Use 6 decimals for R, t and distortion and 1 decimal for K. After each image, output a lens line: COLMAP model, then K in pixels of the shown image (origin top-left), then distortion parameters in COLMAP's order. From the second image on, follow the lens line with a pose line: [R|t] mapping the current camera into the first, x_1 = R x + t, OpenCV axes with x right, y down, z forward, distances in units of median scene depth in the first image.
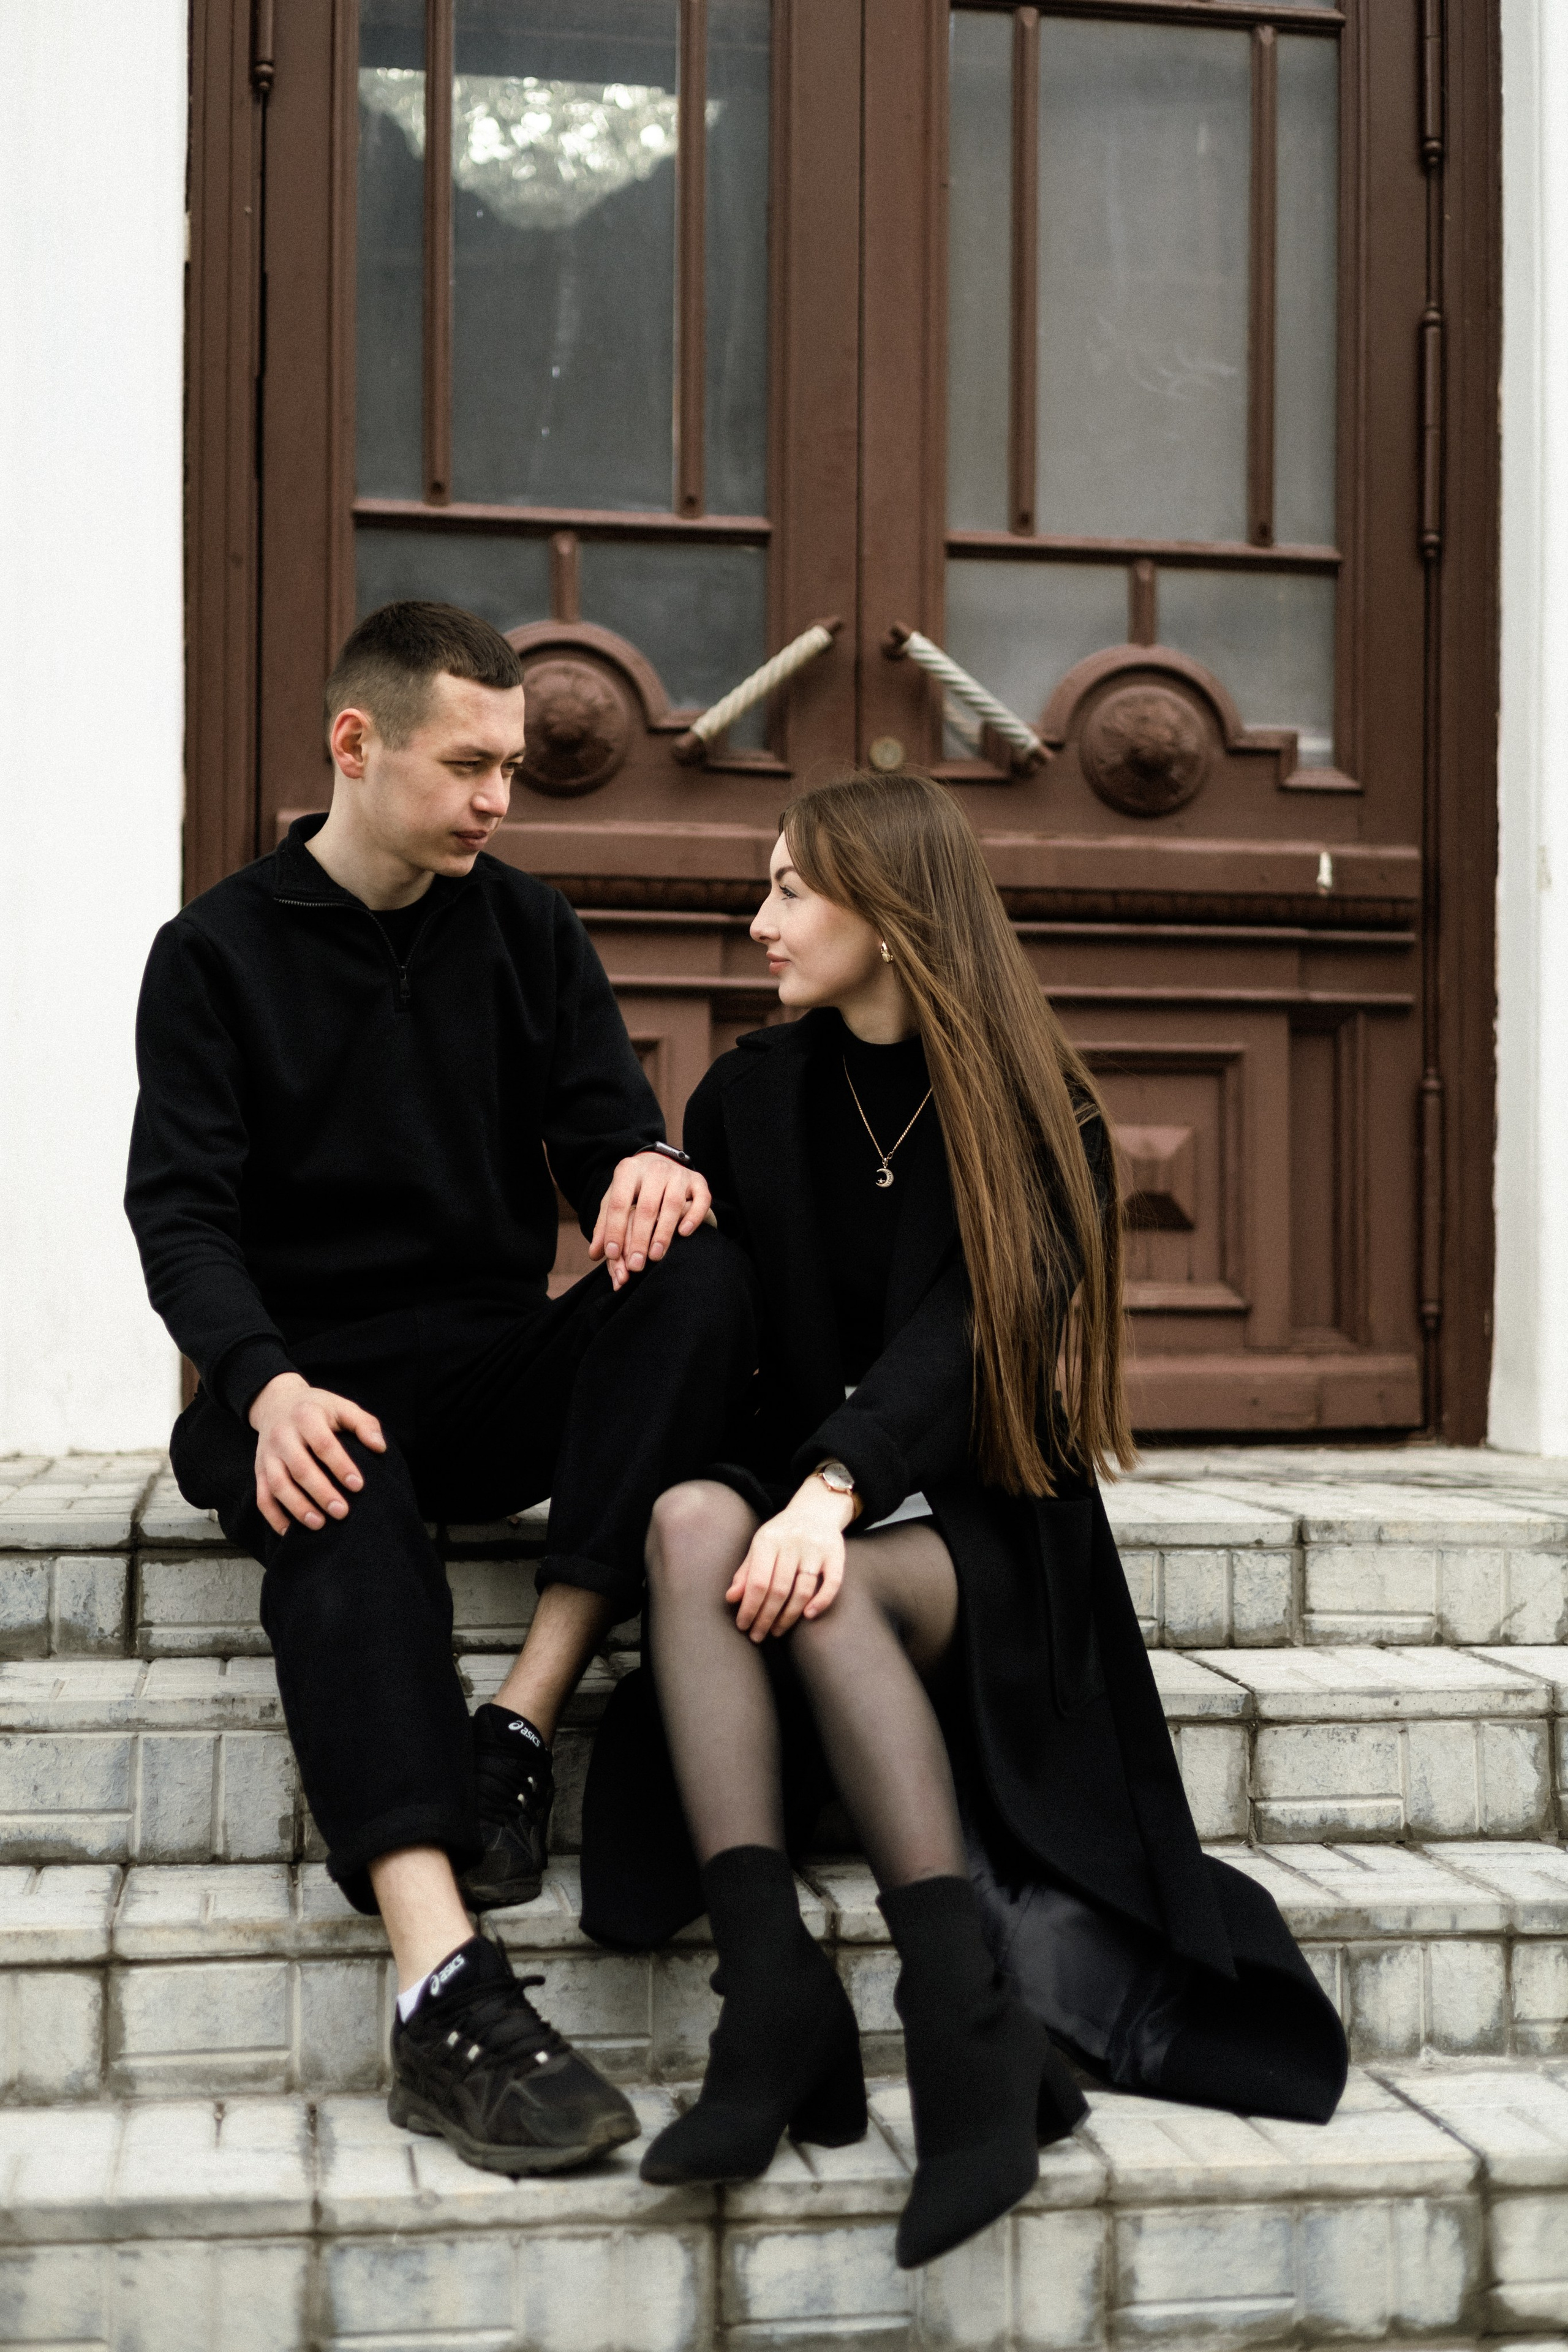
lens RADIAL K [[3225.2, 0, 777.7], [0, 3225.2, 1150.4], [0, 0, 1]] dist [0.203035, -0.753395]
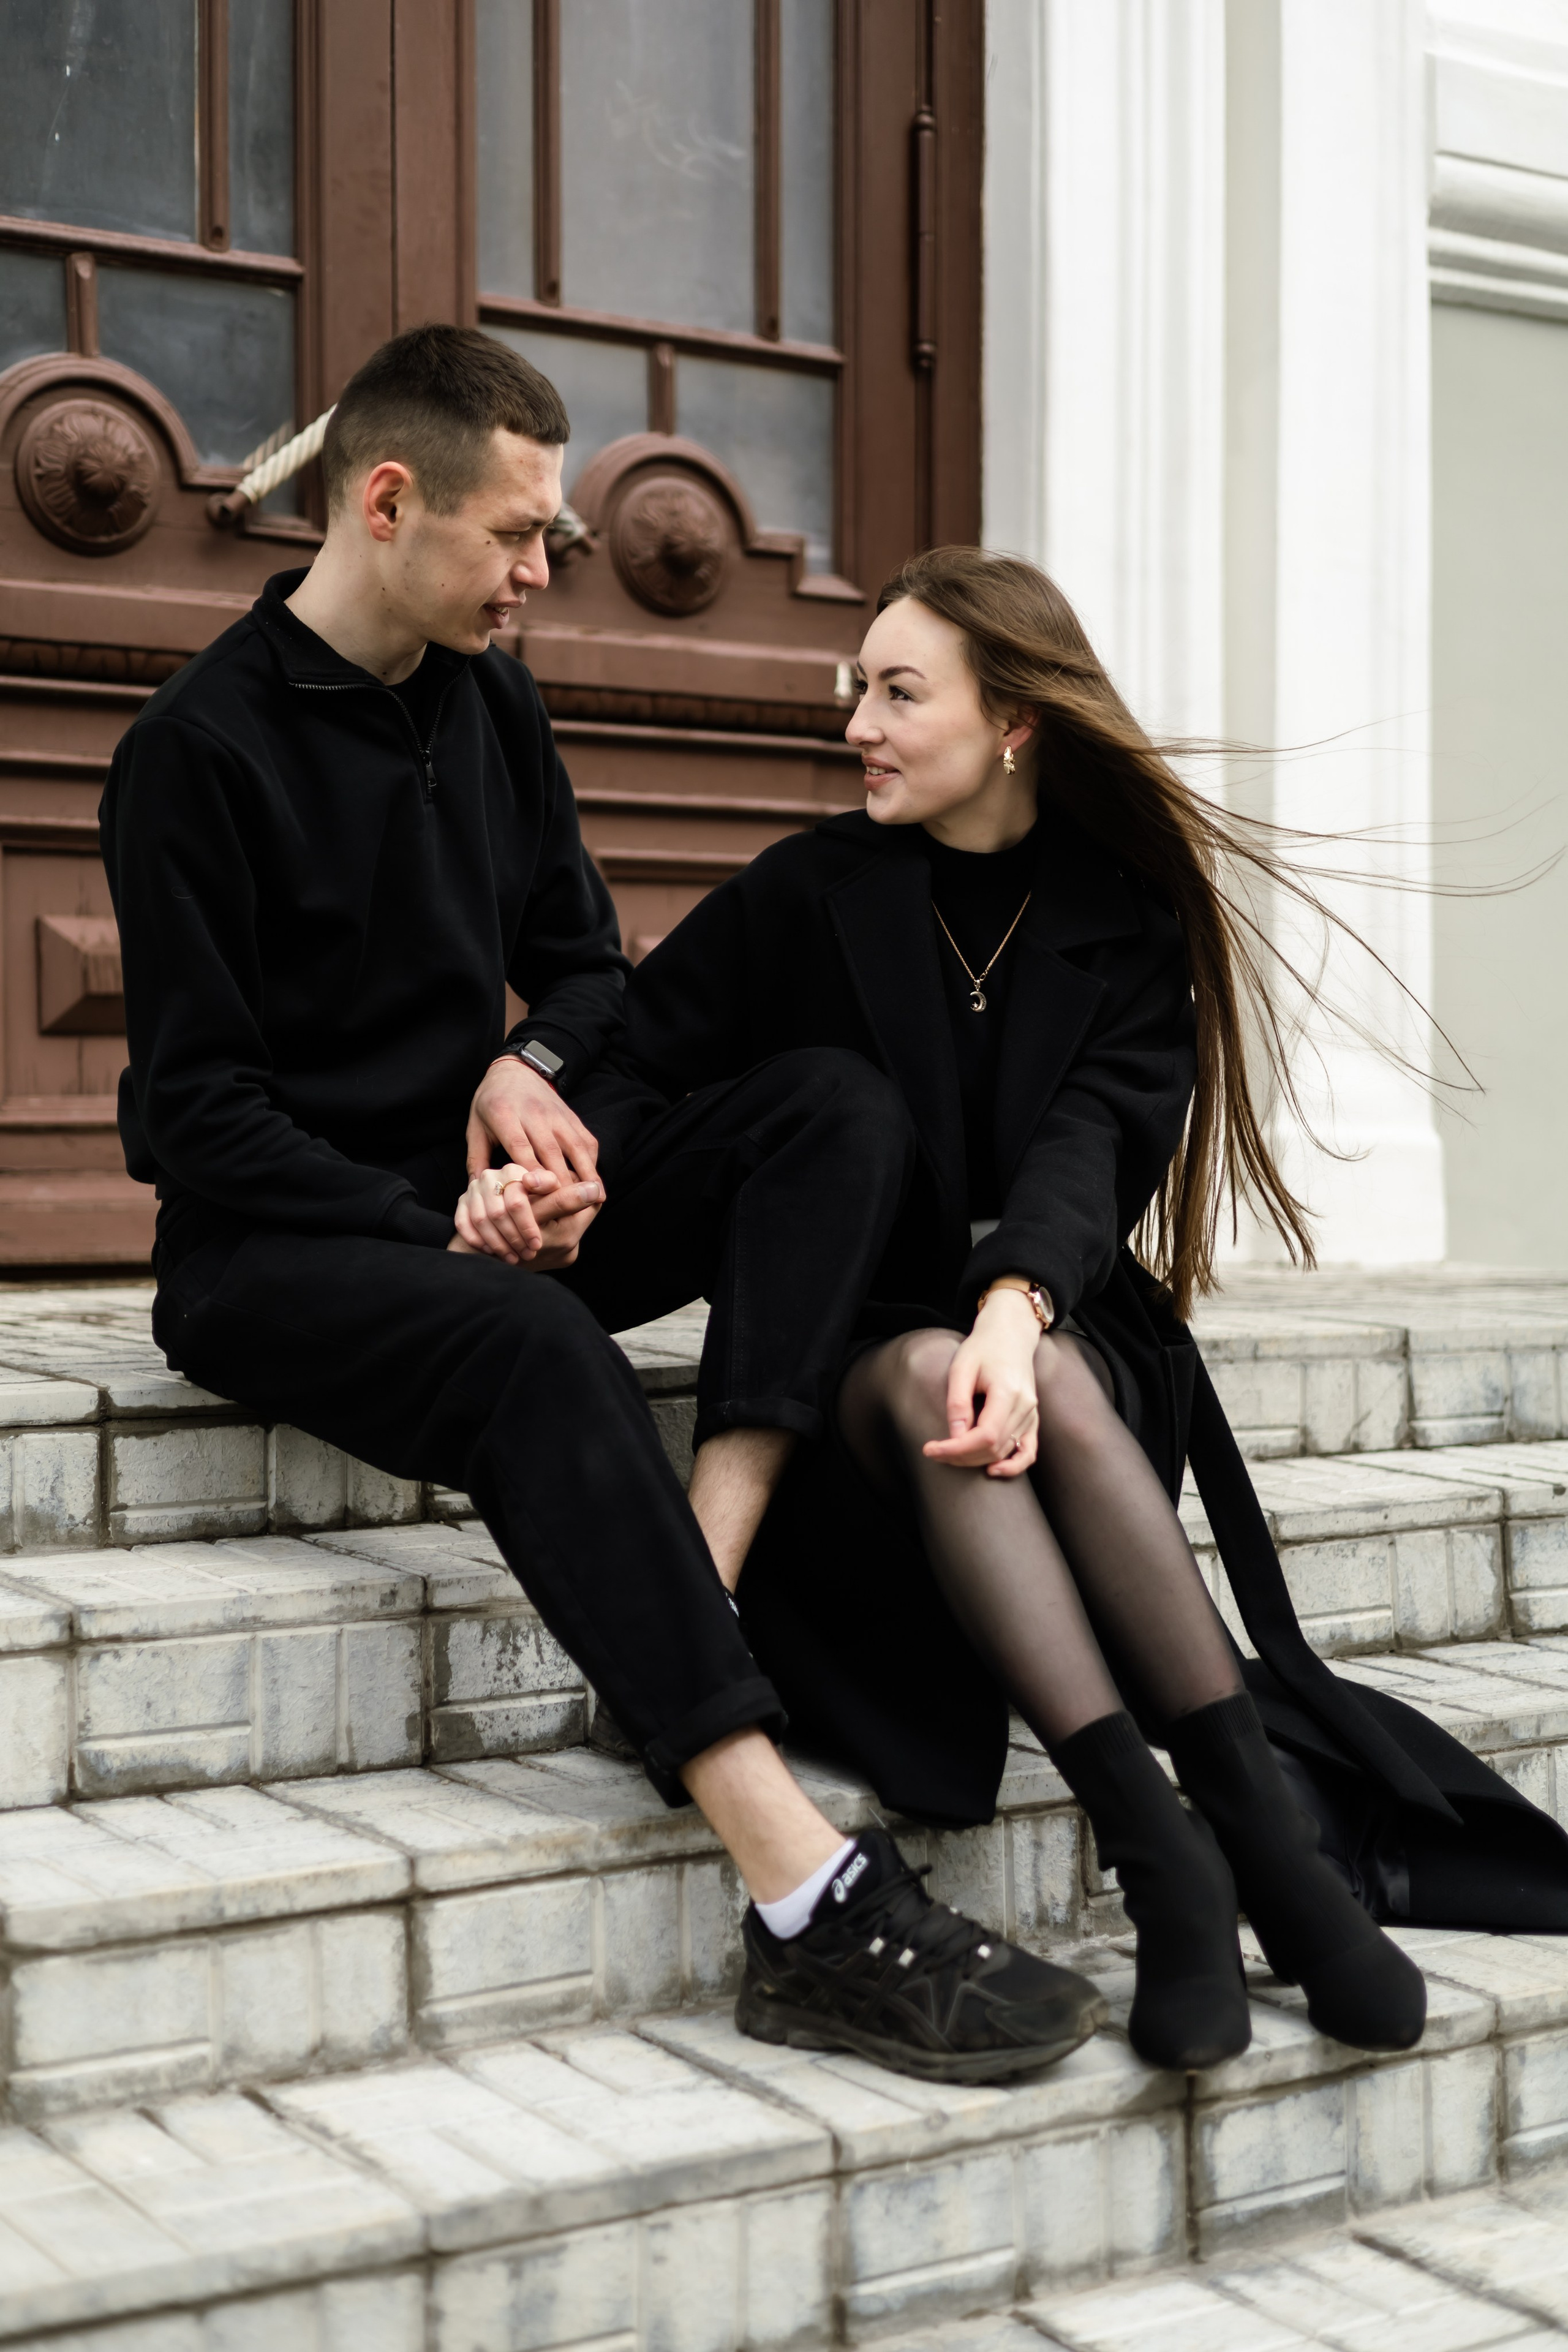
lens RADIAL K [[3225.2, 0, 777.7], [0, 3225.2, 1150.4], [0, 0, 1]] dist [0.203035, -0.753395]
pose [[0.919220, -0.012092, 0.393558, -0.405722], [-0.011762, 0.998239, 0.058142, -0.001267], [-0.393568, -0.058075, 0.917459, 0.159282]]
